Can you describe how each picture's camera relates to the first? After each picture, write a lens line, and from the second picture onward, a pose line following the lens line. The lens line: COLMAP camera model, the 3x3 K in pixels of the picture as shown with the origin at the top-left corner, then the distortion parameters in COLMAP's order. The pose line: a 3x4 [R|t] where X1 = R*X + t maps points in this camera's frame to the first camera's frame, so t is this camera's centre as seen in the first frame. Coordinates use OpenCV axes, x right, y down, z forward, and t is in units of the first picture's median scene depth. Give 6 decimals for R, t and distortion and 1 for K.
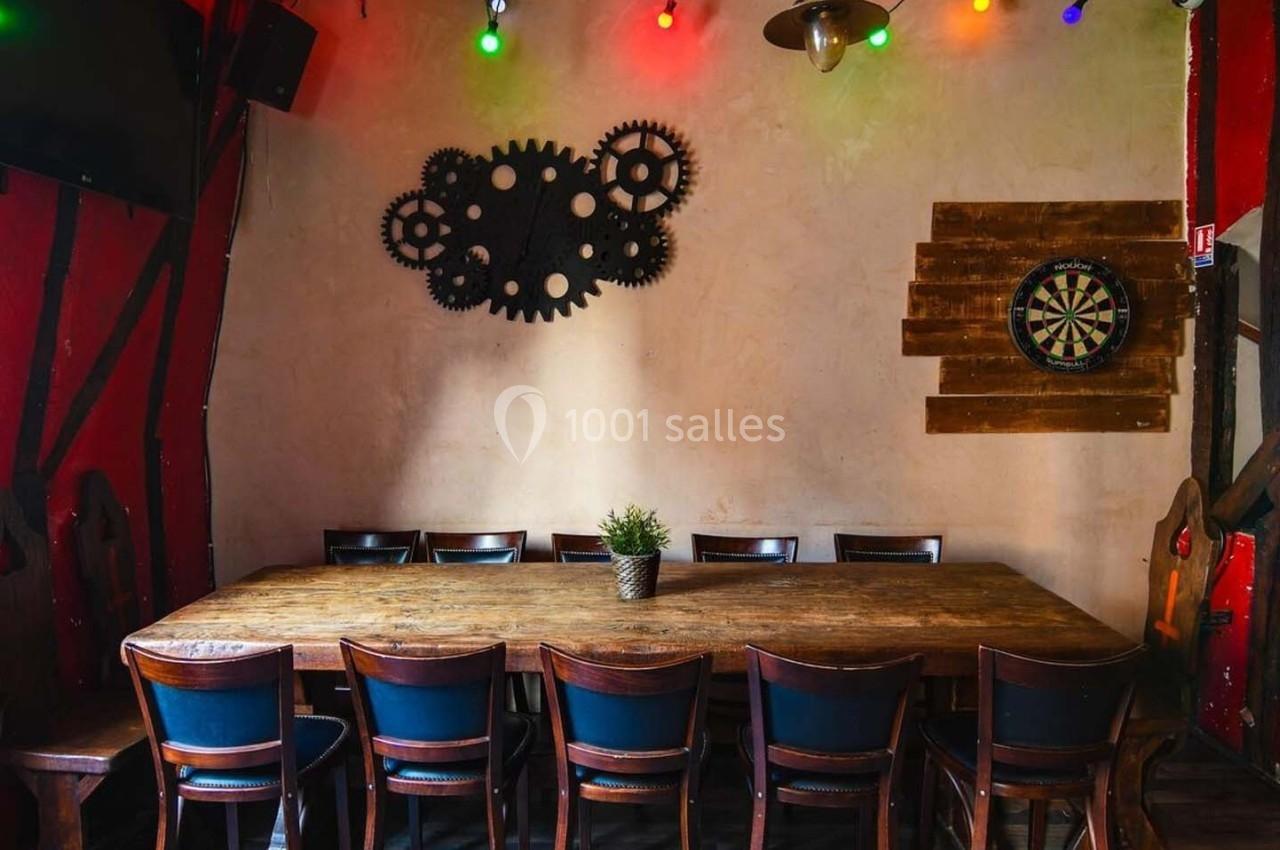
lens RADIAL K [[853.1, 0, 619.2], [0, 853.1, 428.5], [0, 0, 1]] dist [-0.000864, -0.018845]
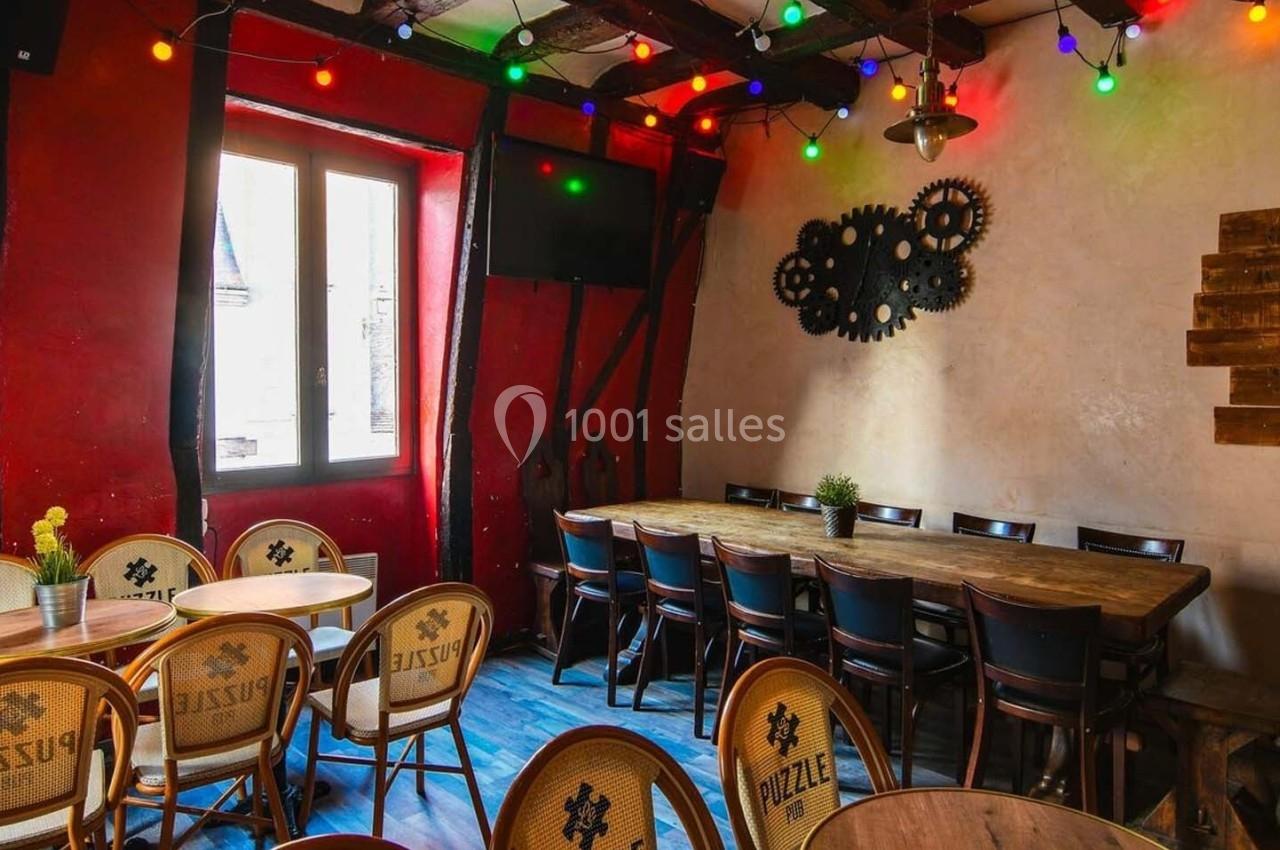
lens RADIAL K [[853.1, 0, 619.2], [0, 853.1, 428.5], [0, 0, 1]] dist [-0.000864, -0.018845]
pose [[0.705183, 0.044433, -0.707632, 0.580702], [-0.053835, 0.998509, 0.009050, 0.017249], [0.706979, 0.031714, 0.706523, -0.201679]]
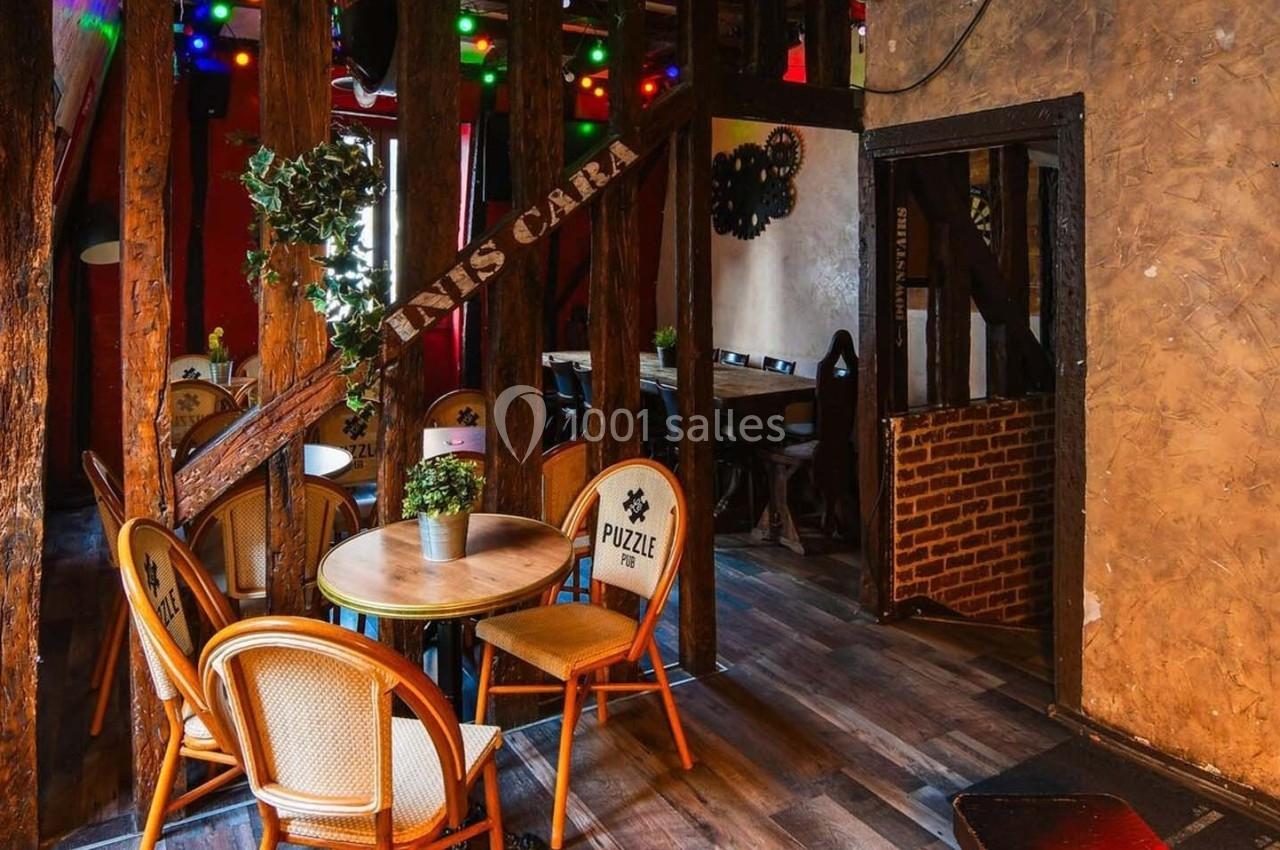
lens RADIAL K [[878.3, 0, 635.3], [0, 878.3, 353.8], [0, 0, 1]] dist [-0.006194, -0.002778]
pose [[0.519412, 0.085600, -0.850225, 1.457938], [-0.064603, 0.996056, 0.060816, 0.021667], [0.852078, 0.023339, 0.522894, -0.209450]]
